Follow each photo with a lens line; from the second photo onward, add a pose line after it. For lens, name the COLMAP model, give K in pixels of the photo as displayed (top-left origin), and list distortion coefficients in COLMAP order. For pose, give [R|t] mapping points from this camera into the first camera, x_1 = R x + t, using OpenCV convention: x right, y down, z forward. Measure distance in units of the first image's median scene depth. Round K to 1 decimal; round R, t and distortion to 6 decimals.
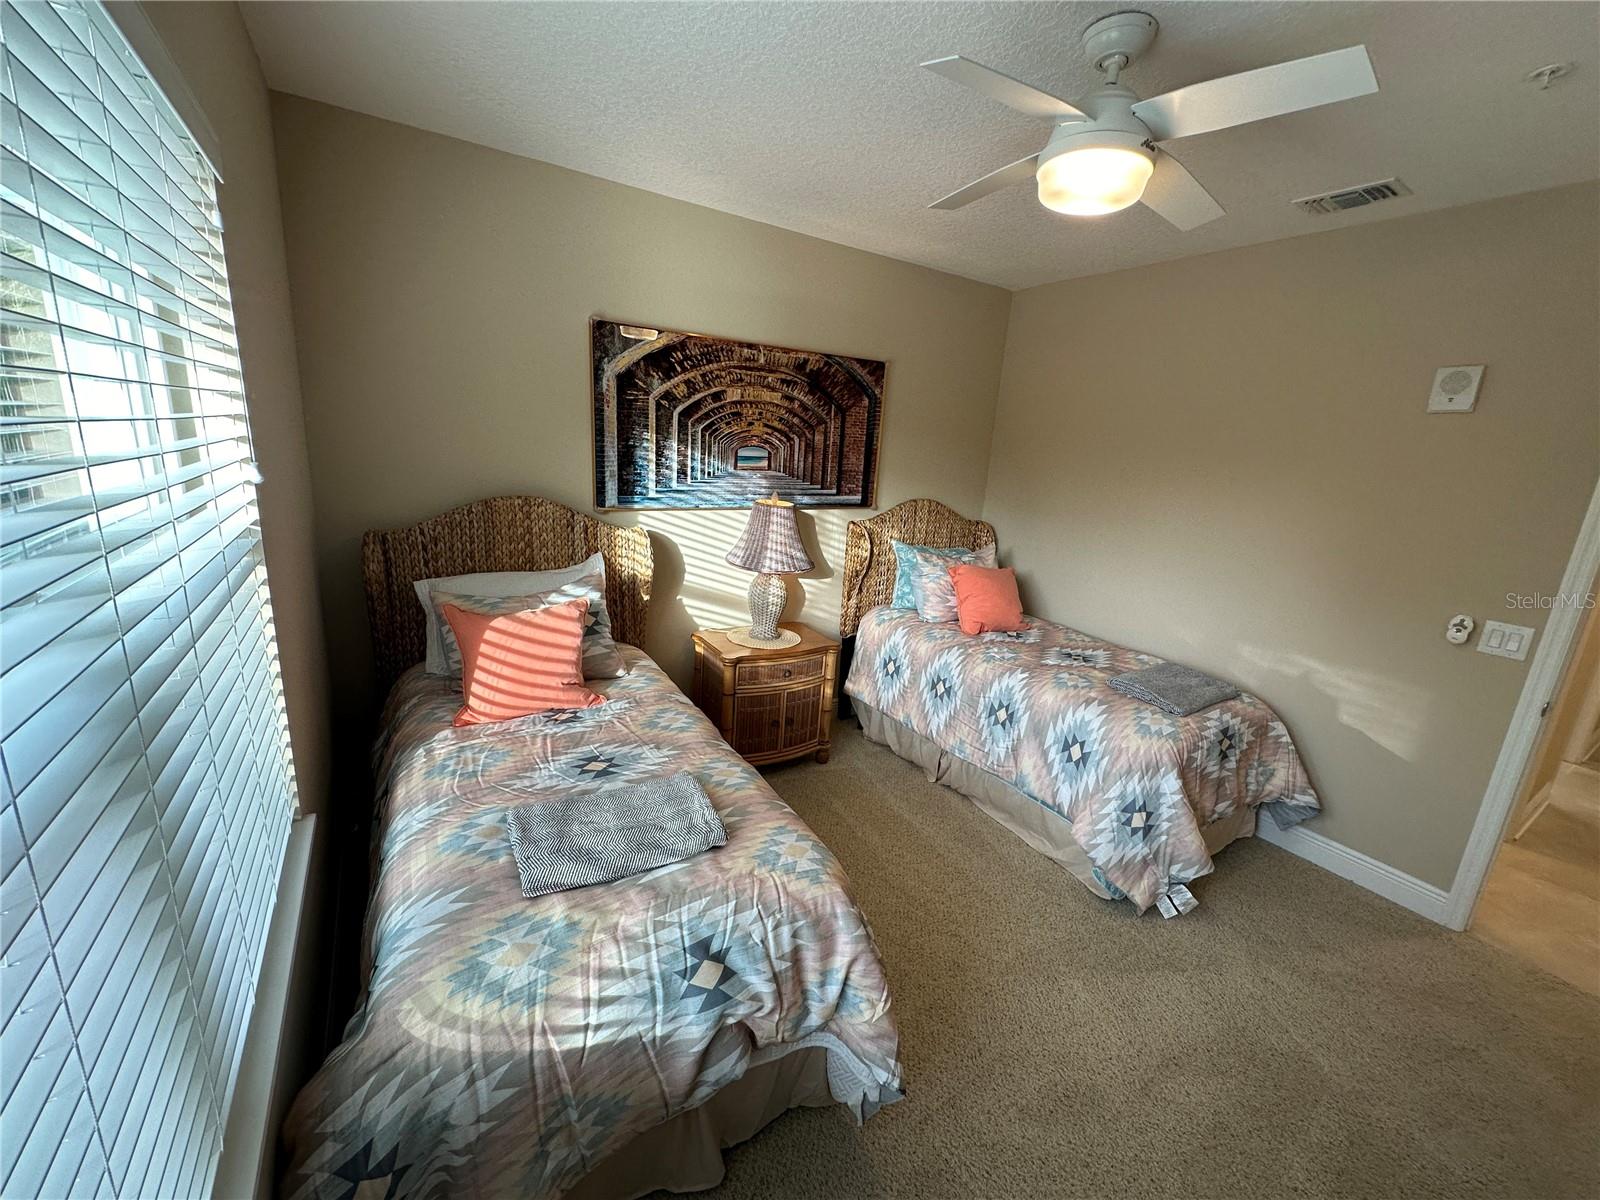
lens RADIAL K [[637.9, 0, 798.1], [0, 637.9, 601.1], [0, 0, 1]] dist [0.001060, 0.000011]
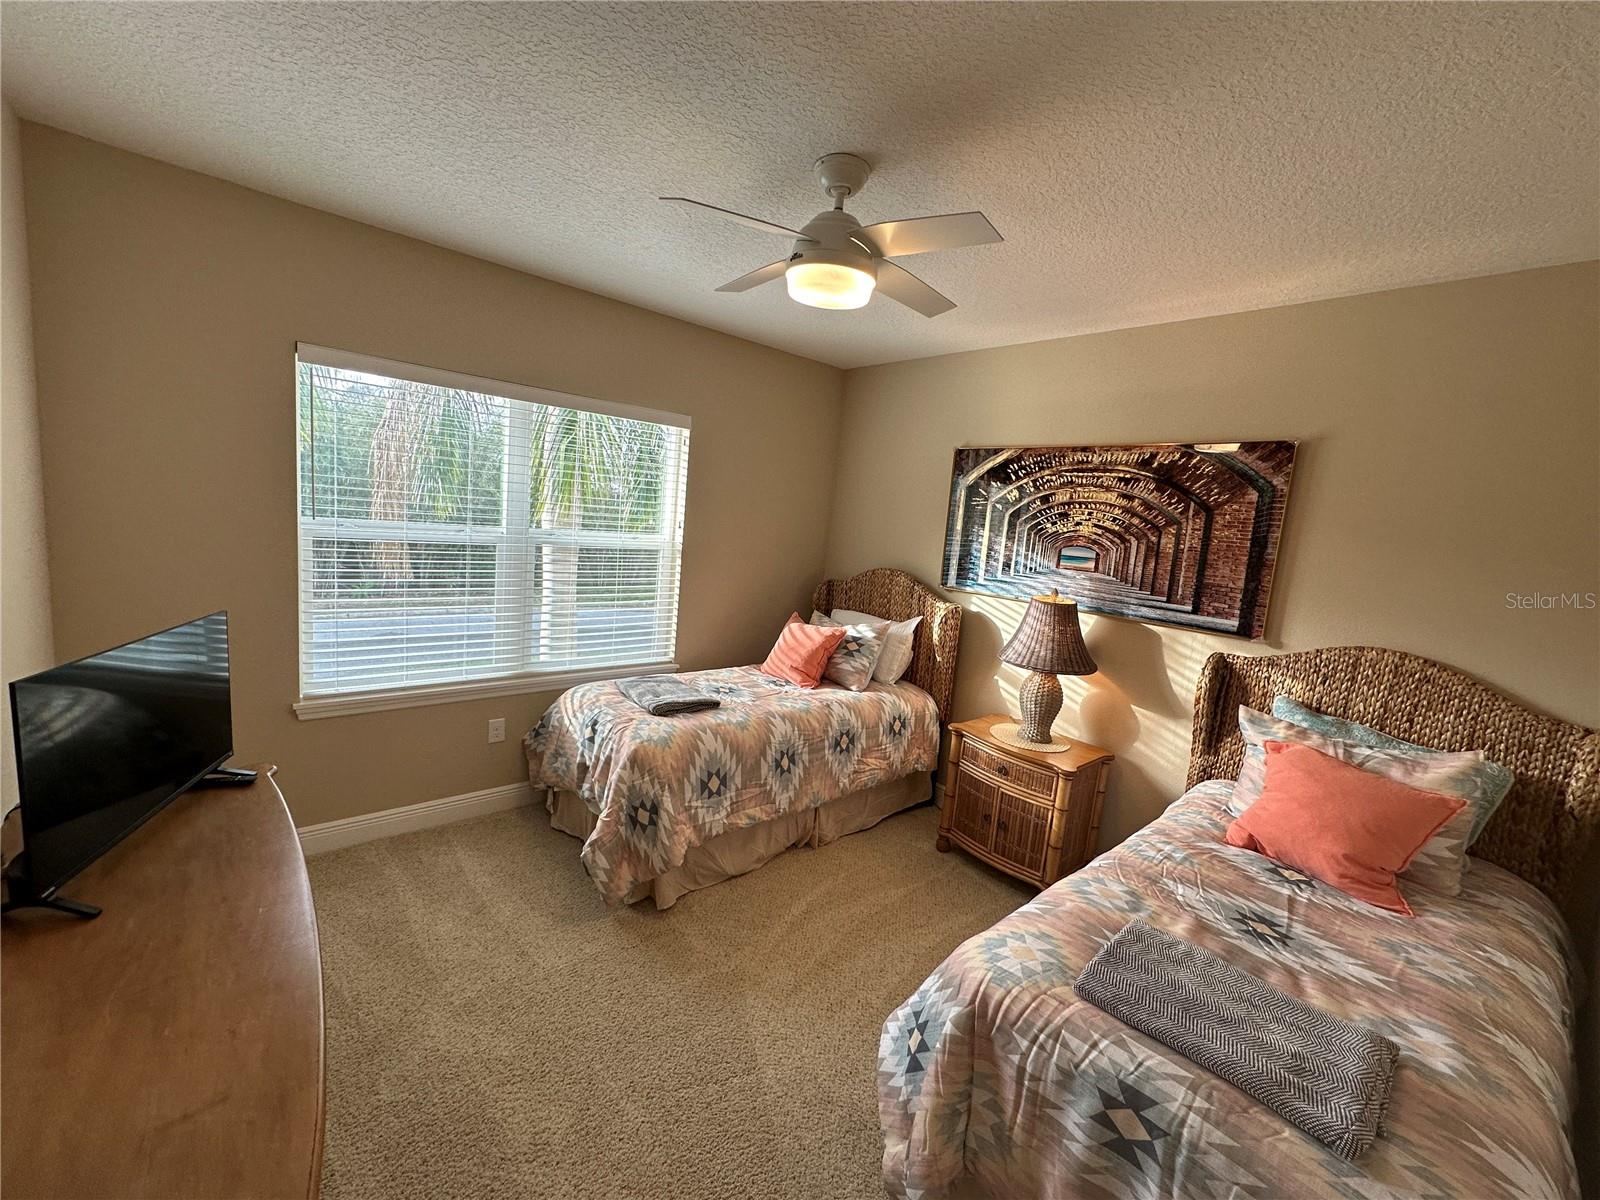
lens RADIAL K [[636.6, 0, 800.8], [0, 636.6, 598.6], [0, 0, 1]] dist [0.001395, -0.000106]
pose [[0.166758, 0.085528, -0.982281, 0.850214], [-0.316931, 0.948013, 0.028740, -0.061932], [0.933674, 0.306522, 0.185195, 0.461761]]
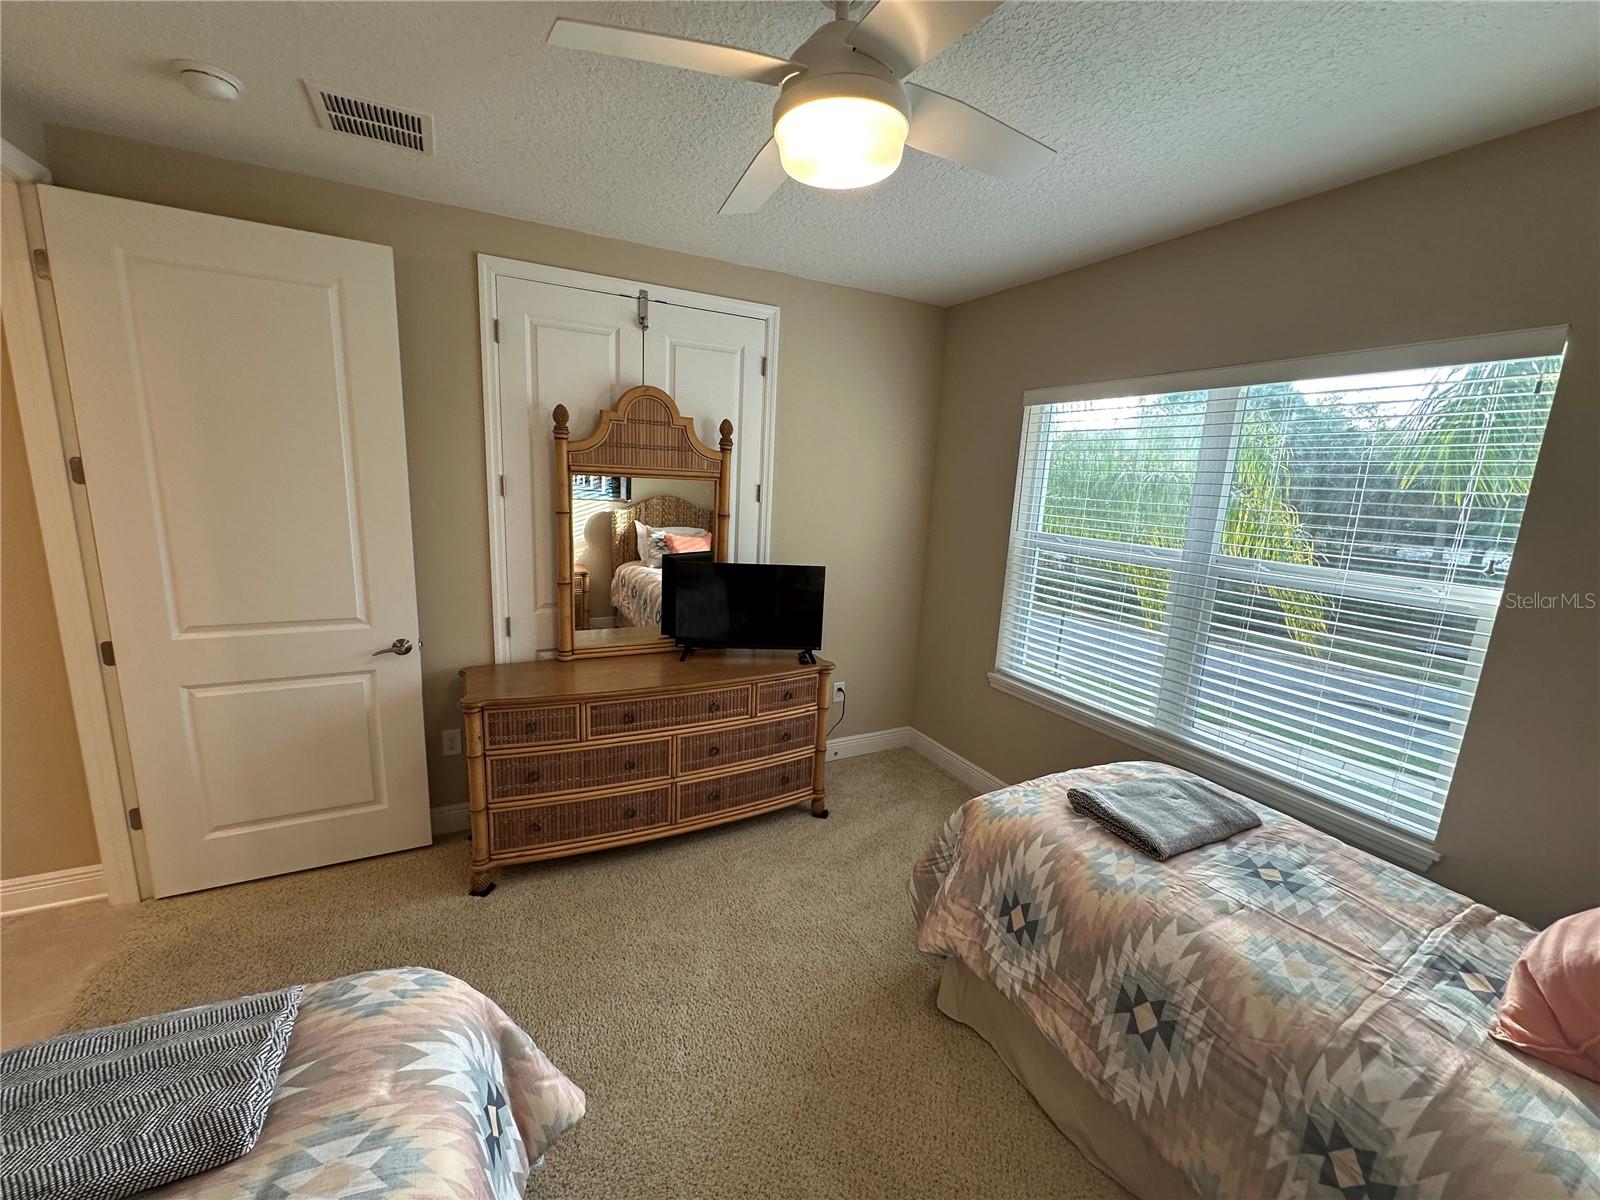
lens RADIAL K [[632.7, 0, 799.8], [0, 632.7, 604.9], [0, 0, 1]] dist [0.000684, -0.000021]
pose [[-0.990907, -0.121399, 0.058011, 0.199118], [-0.084523, 0.897121, 0.433625, -0.243472], [-0.104684, 0.424778, -0.899224, 1.000116]]
